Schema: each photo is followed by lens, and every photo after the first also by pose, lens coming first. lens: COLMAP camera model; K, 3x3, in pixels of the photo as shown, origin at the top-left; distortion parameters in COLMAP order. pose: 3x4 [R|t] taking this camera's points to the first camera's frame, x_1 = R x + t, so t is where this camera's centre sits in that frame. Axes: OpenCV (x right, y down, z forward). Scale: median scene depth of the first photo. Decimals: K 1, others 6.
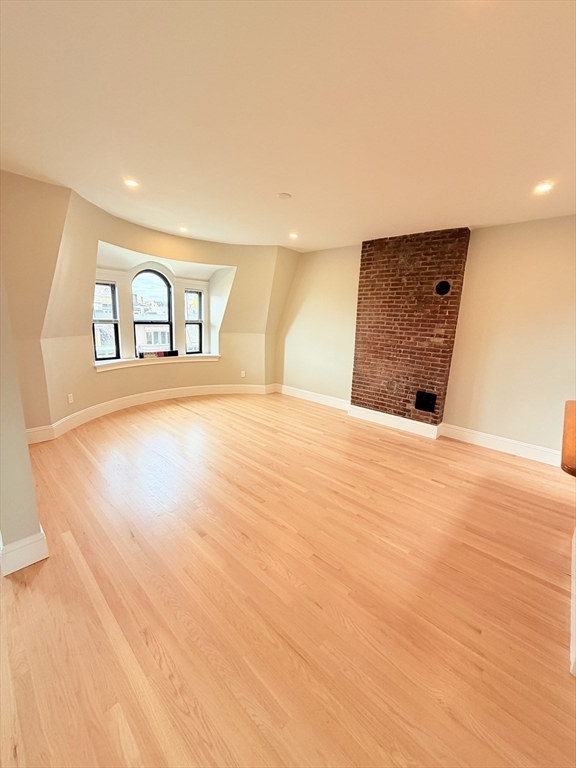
lens RADIAL K [[305.5, 0, 287.6], [0, 305.5, 379.9], [0, 0, 1]] dist [0.000206, 0.000915]
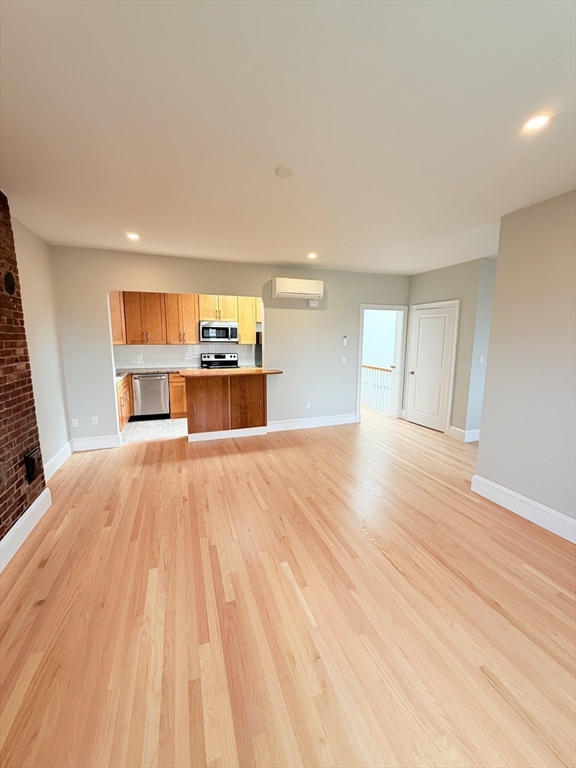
lens RADIAL K [[305.5, 0, 287.5], [0, 305.5, 380.1], [0, 0, 1]] dist [0.000206, 0.000915]
pose [[-0.886655, -0.110730, 0.448978, -0.268072], [0.054604, 0.939046, 0.339427, -0.272204], [-0.459196, 0.325471, -0.826564, 1.211960]]
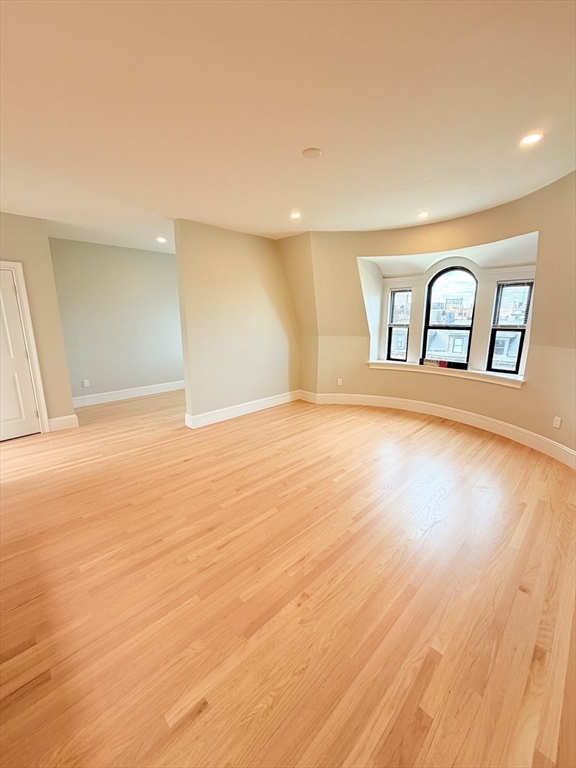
lens RADIAL K [[305.5, 0, 289.6], [0, 305.5, 380.0], [0, 0, 1]] dist [0.000206, 0.000915]
pose [[-0.048134, 0.166353, -0.984891, 0.580629], [-0.207316, 0.962897, 0.172771, -0.125310], [0.977089, 0.212500, -0.011861, 0.750289]]
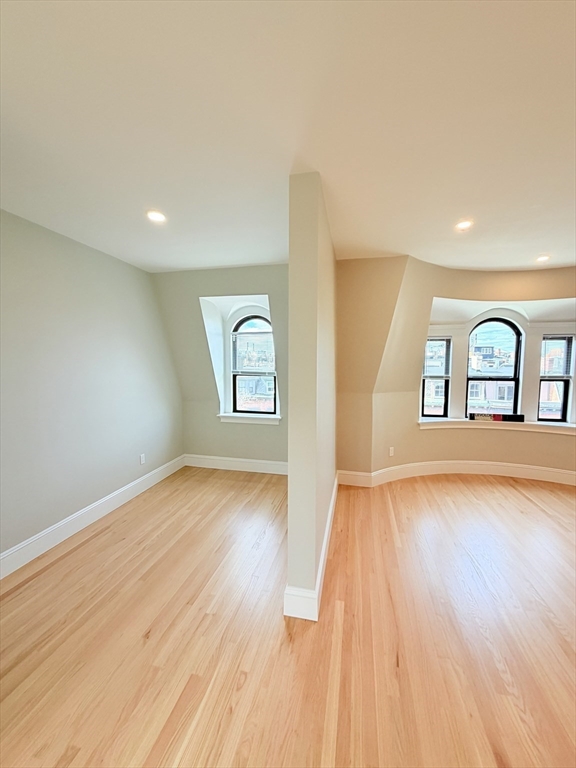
lens RADIAL K [[305.5, 0, 288.7], [0, 305.5, 379.9], [0, 0, 1]] dist [0.000206, 0.000915]
pose [[0.506814, 0.012660, -0.861963, -0.002632], [-0.160068, 0.983886, -0.079665, -0.036563], [0.847065, 0.178348, 0.500673, 0.141267]]
